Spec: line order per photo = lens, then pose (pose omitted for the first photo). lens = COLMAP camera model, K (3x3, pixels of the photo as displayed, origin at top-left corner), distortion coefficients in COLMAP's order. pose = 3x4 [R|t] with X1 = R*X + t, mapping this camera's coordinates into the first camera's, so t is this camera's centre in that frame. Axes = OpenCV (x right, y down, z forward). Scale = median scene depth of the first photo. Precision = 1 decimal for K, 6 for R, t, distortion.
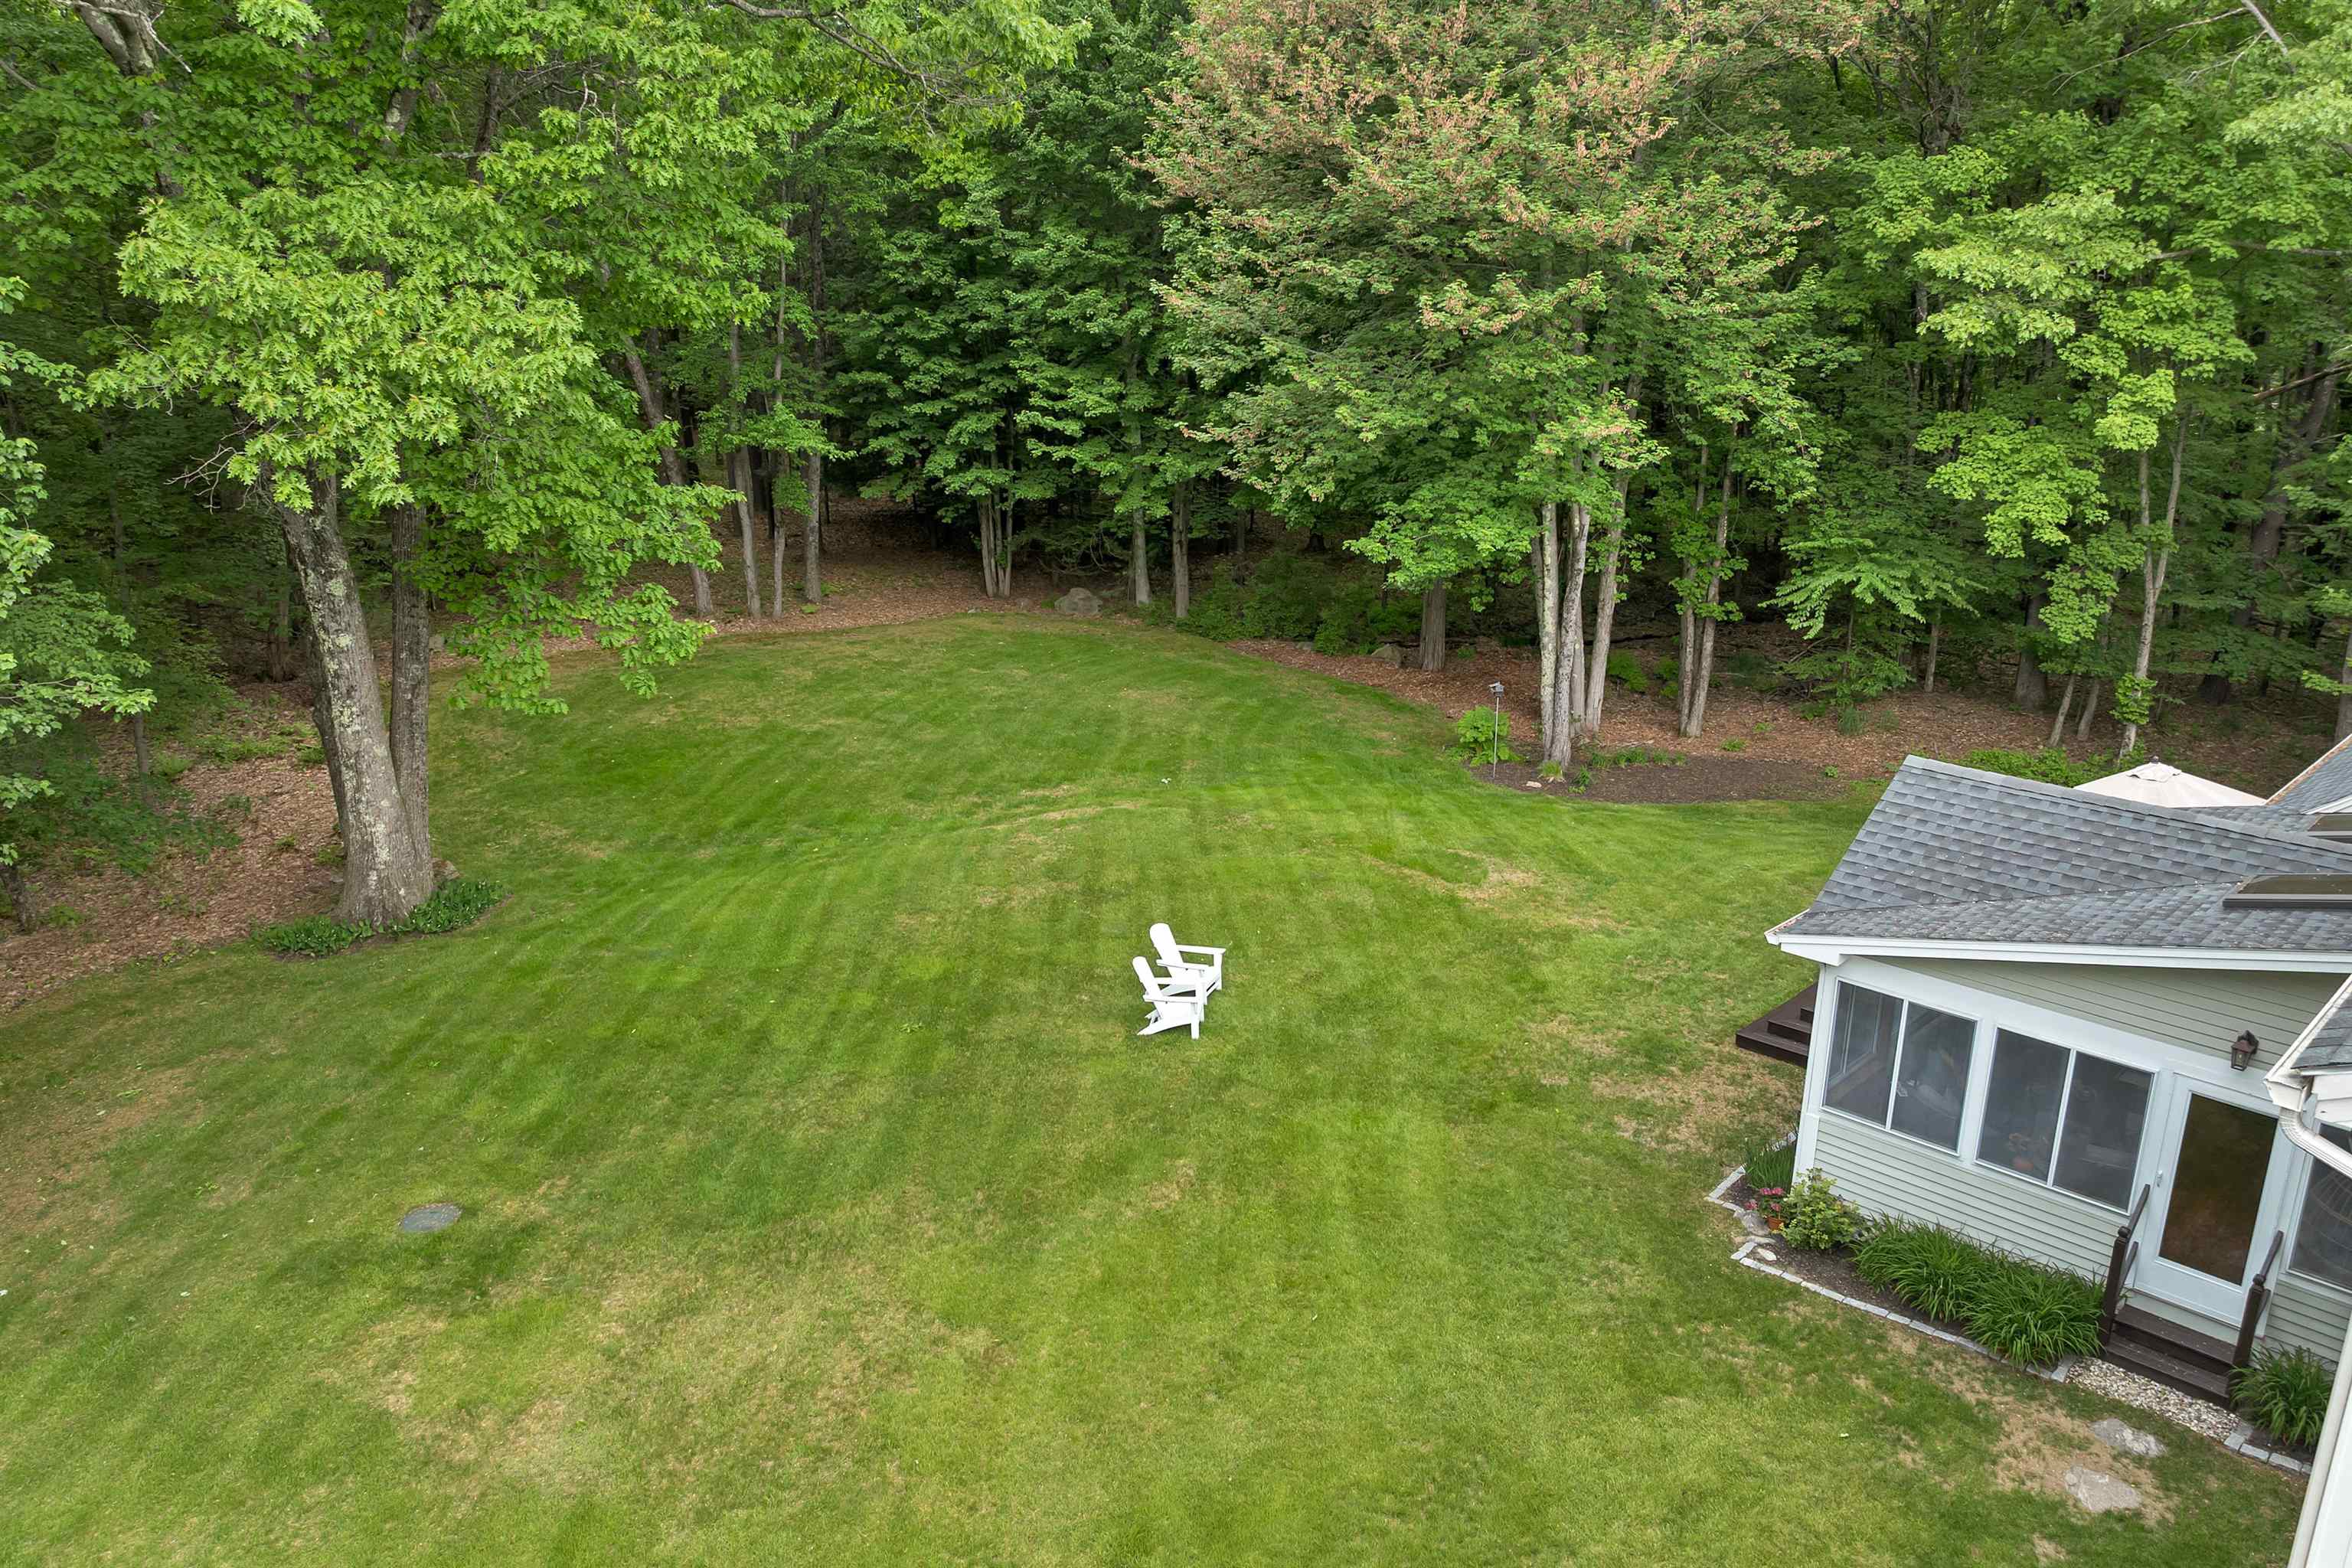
lens RADIAL K [[1698.2, 0, 1184.7], [0, 1698.2, 786.4], [0, 0, 1]] dist [-0.030325, -0.006160]
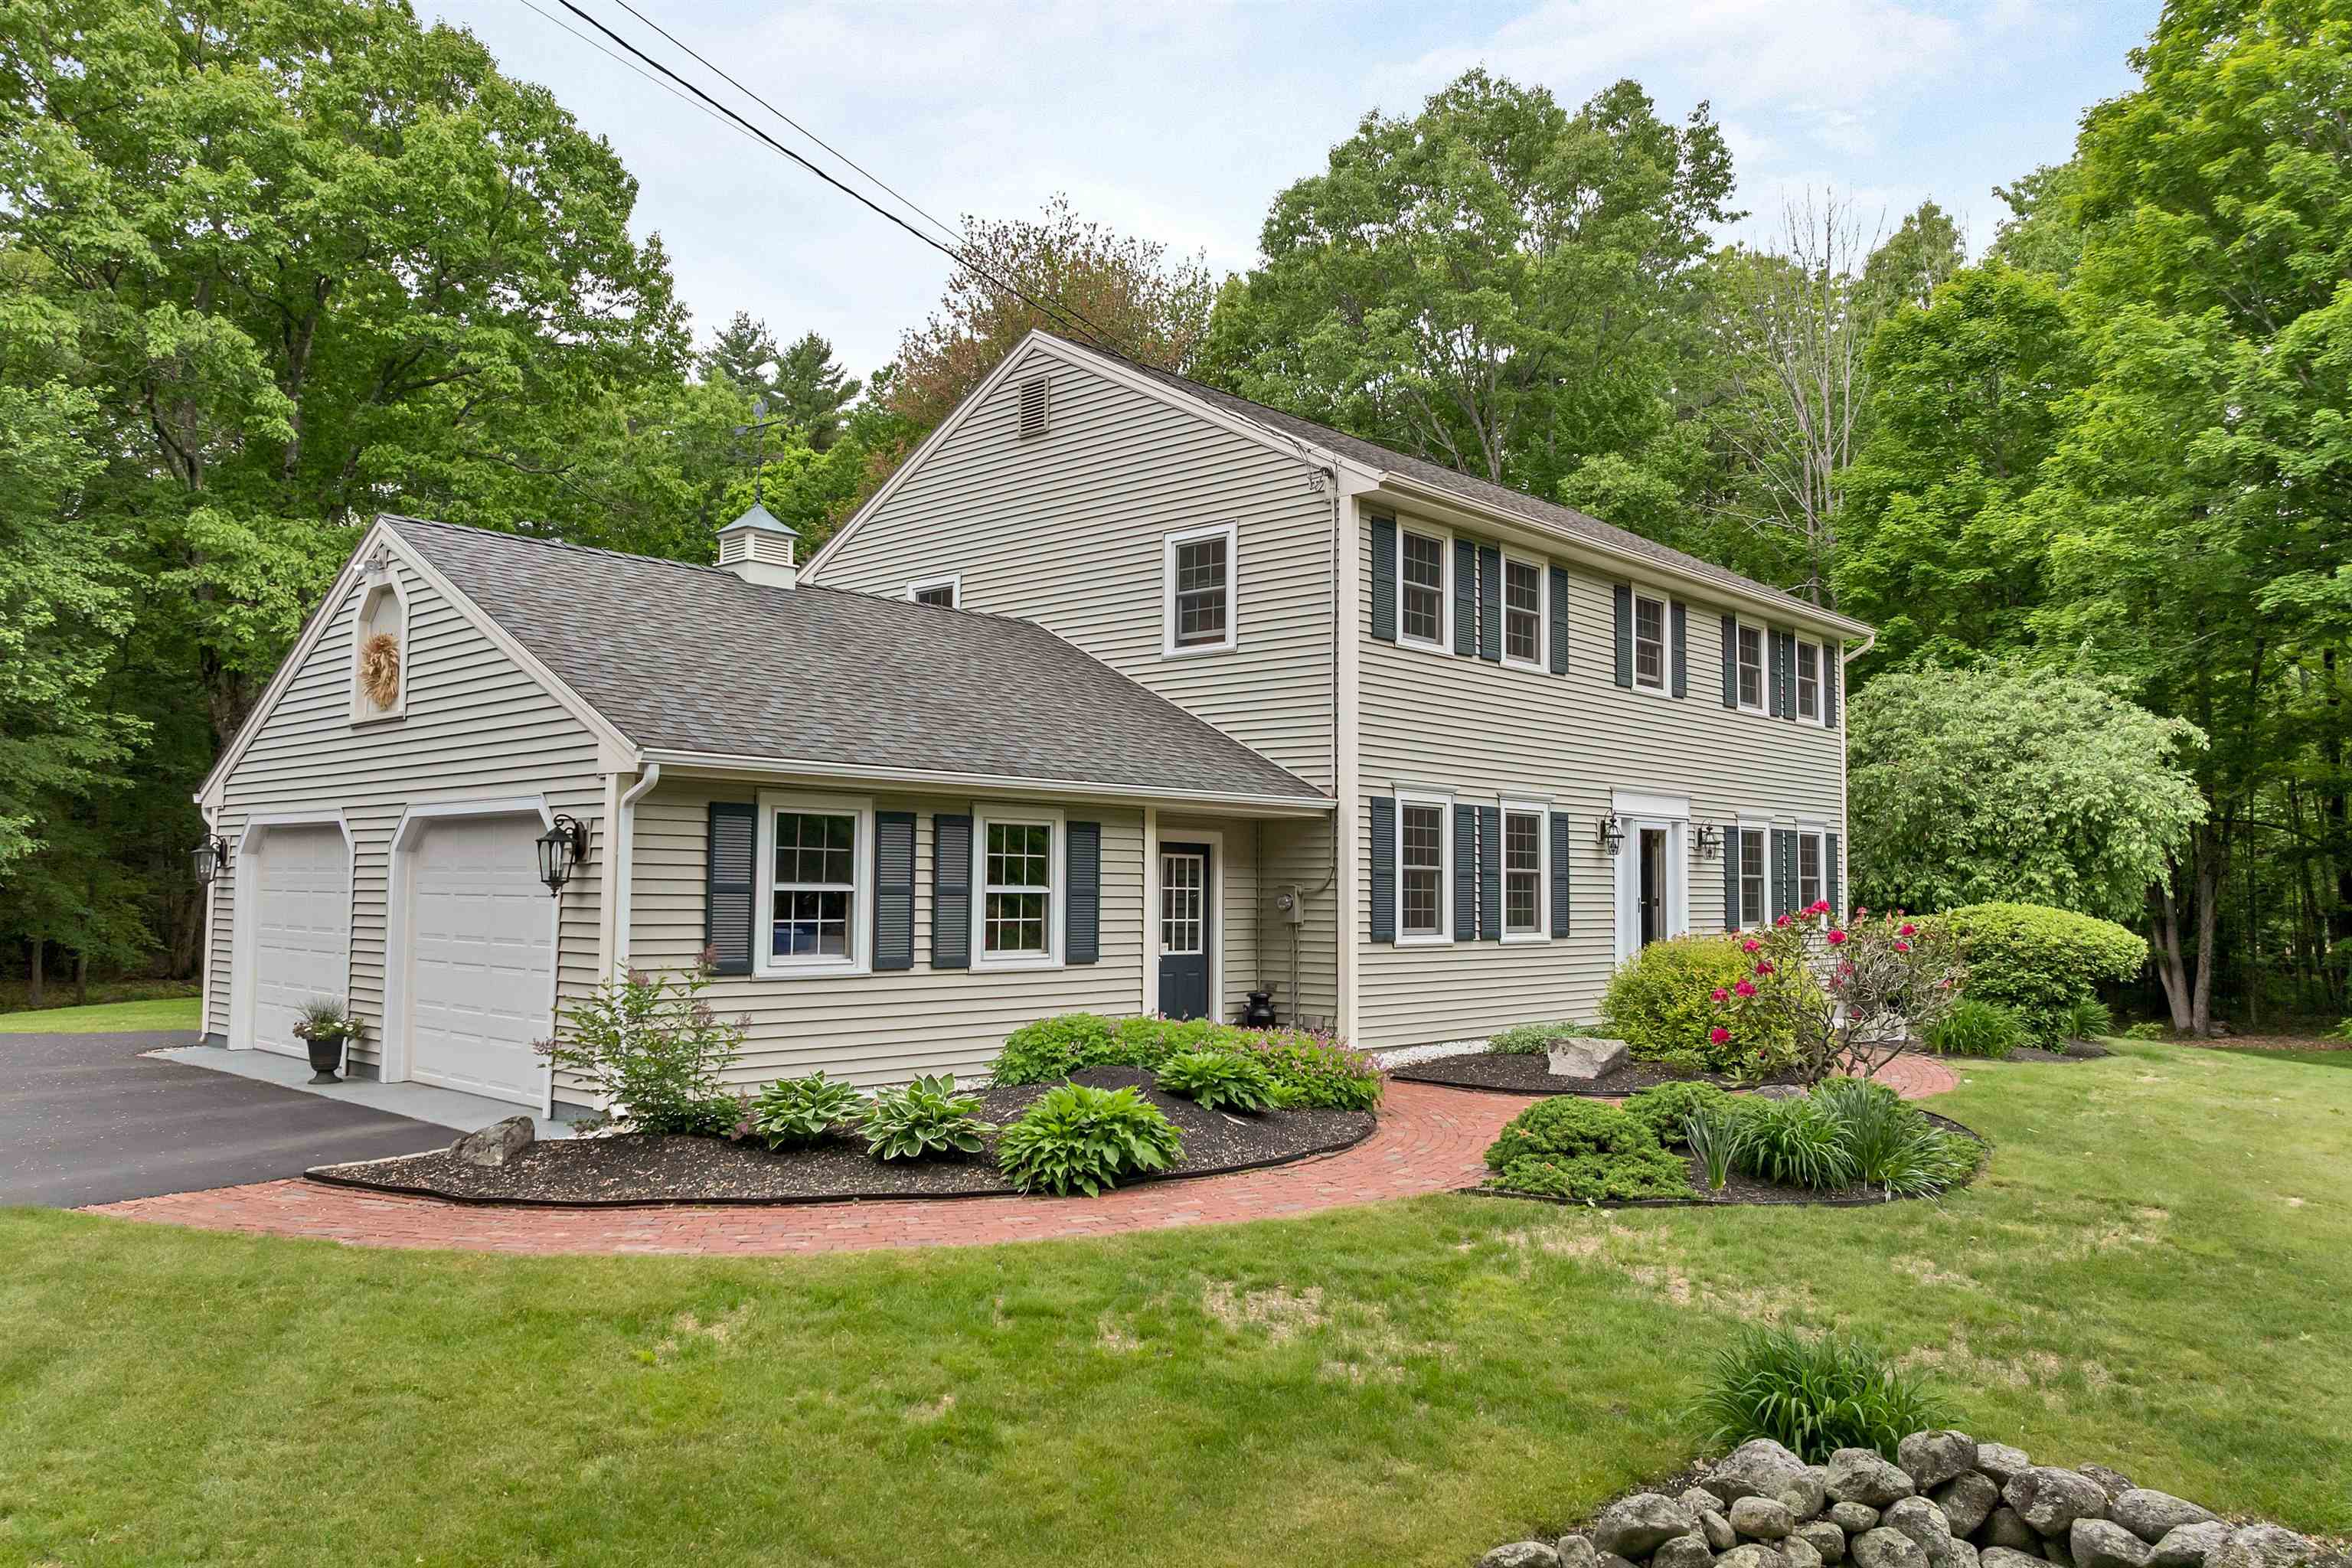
lens RADIAL K [[1698.2, 0, 1184.7], [0, 1698.2, 786.4], [0, 0, 1]] dist [-0.030325, -0.006160]
pose [[0.998786, 0.011188, 0.047980, 0.203465], [0.006589, 0.934789, -0.355142, 0.283971], [-0.048825, 0.355027, 0.933580, -0.355859]]
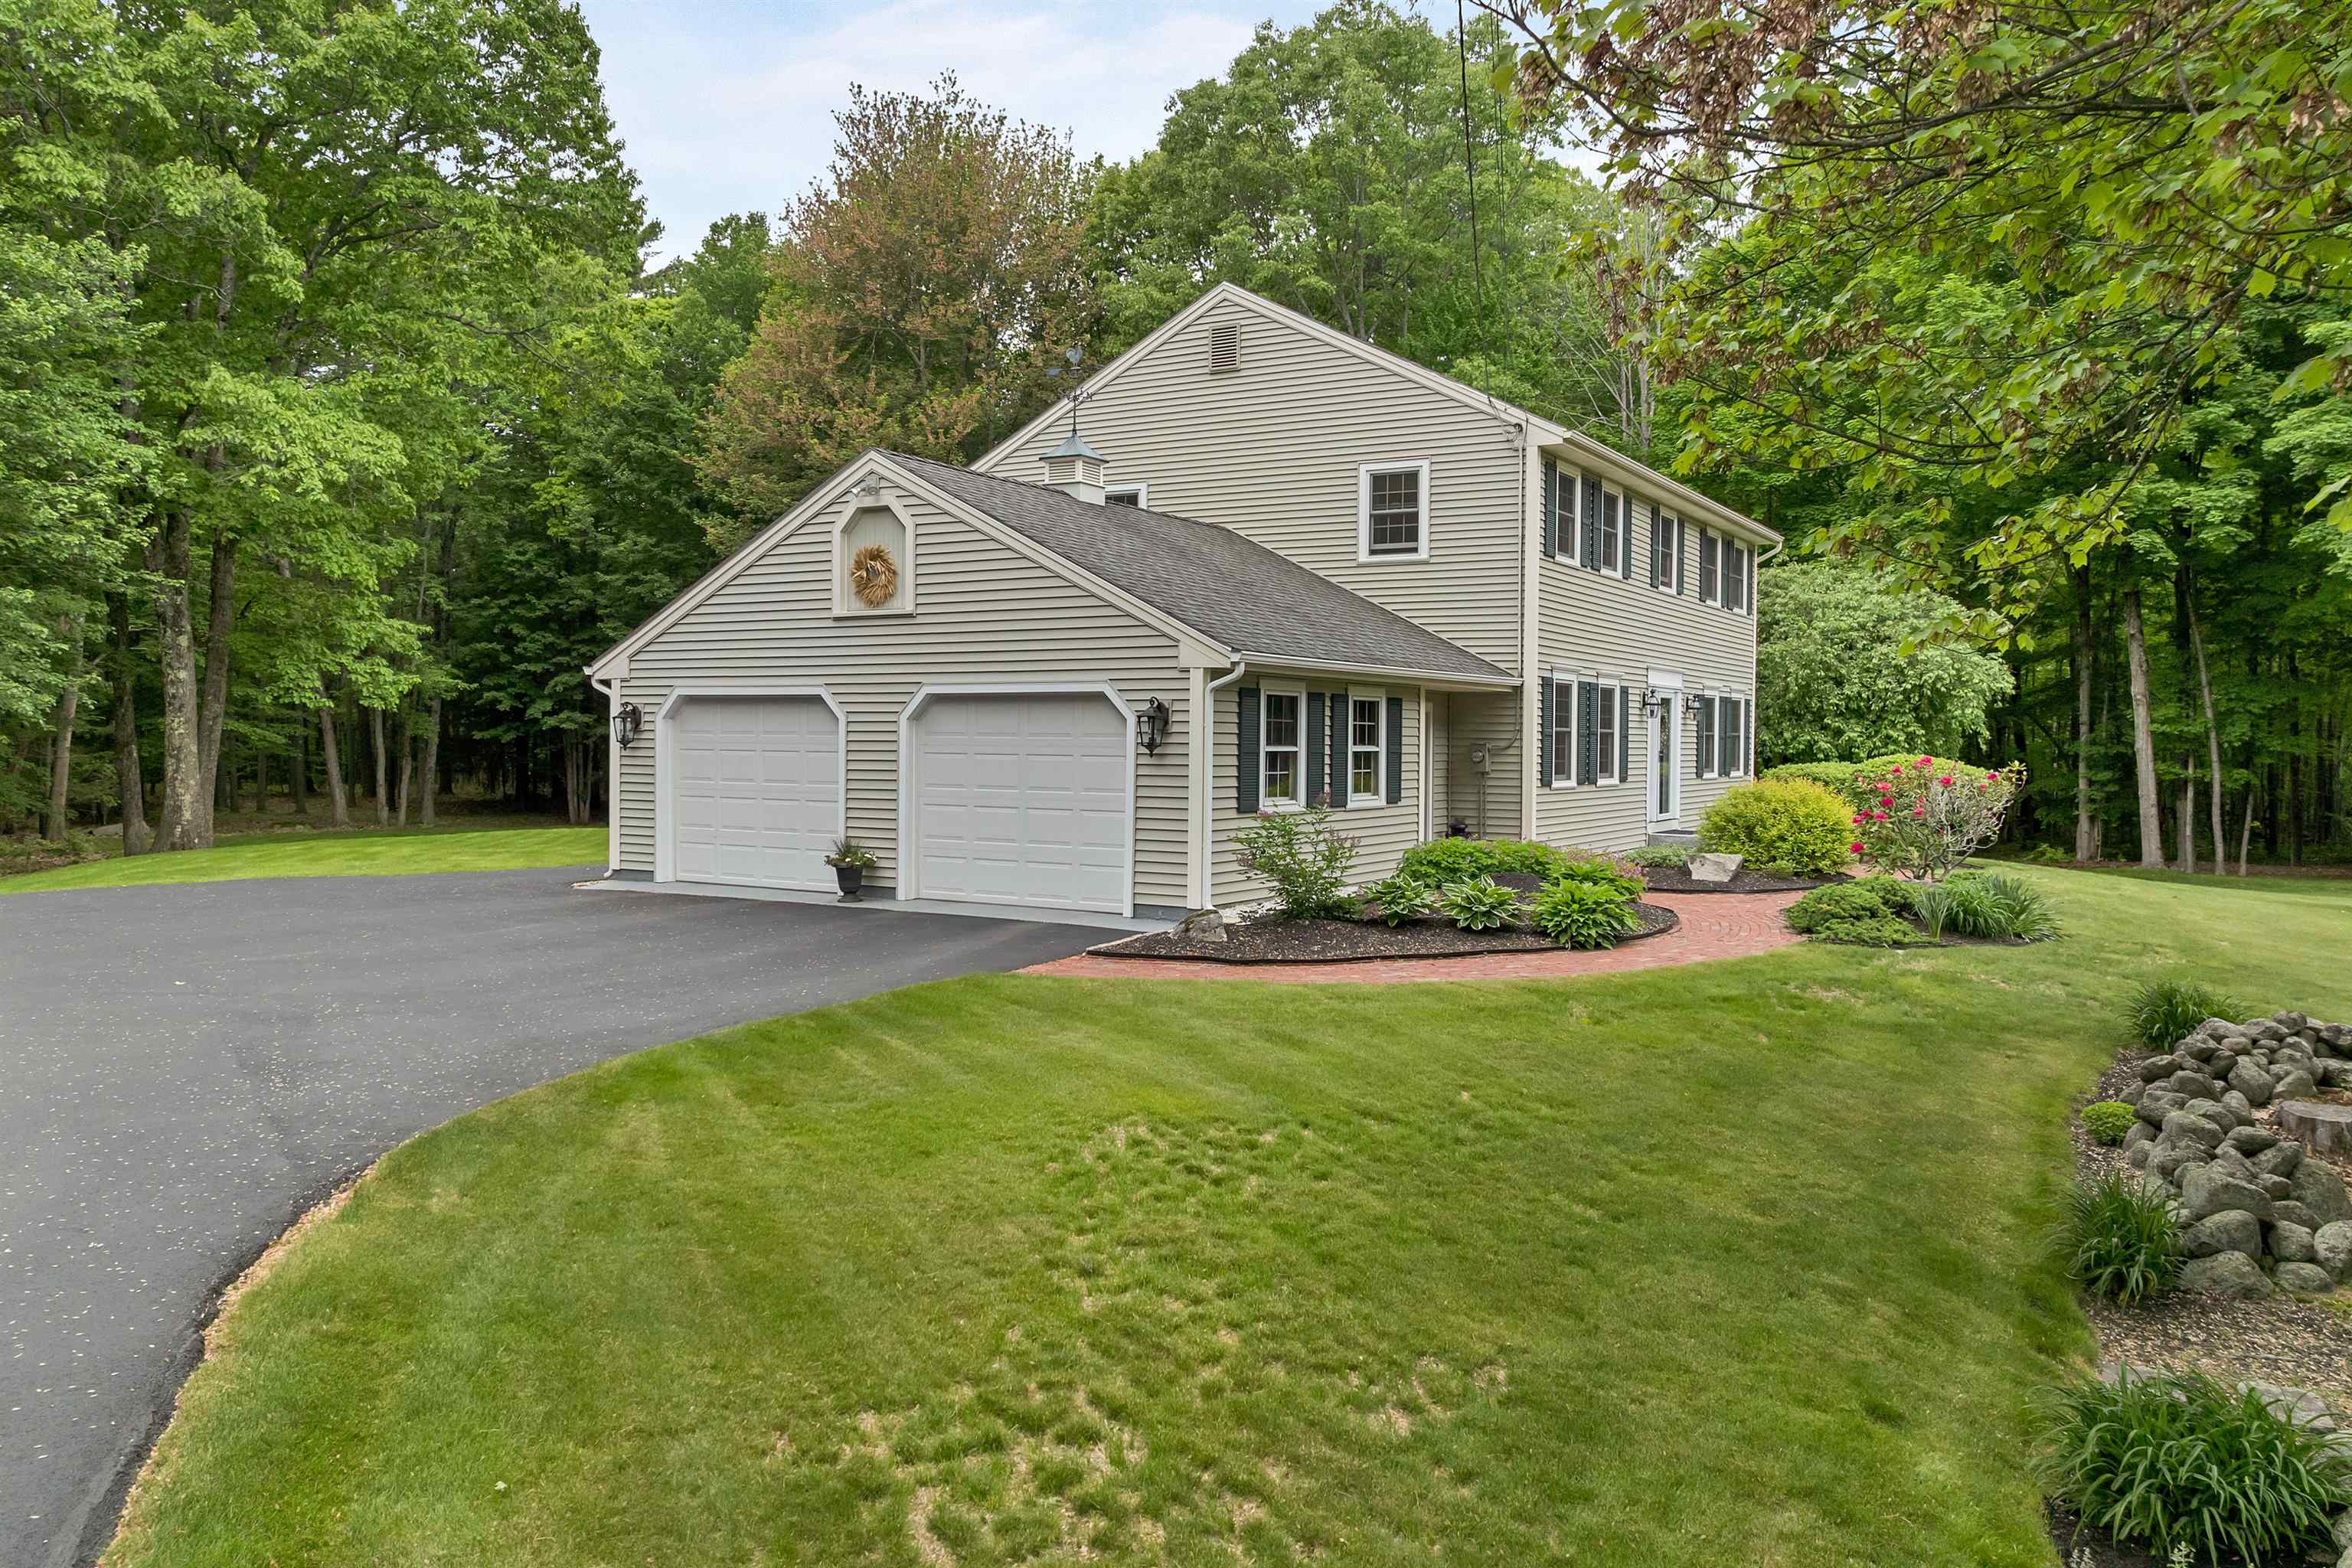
lens RADIAL K [[1701.7, 0, 1189.0], [0, 1701.7, 789.9], [0, 0, 1]] dist [-0.039973, 0.006923]
pose [[0.968729, 0.000137, 0.248123, 0.027770], [0.066132, 0.963684, -0.258727, 0.308620], [-0.239148, 0.267045, 0.933539, -0.443336]]
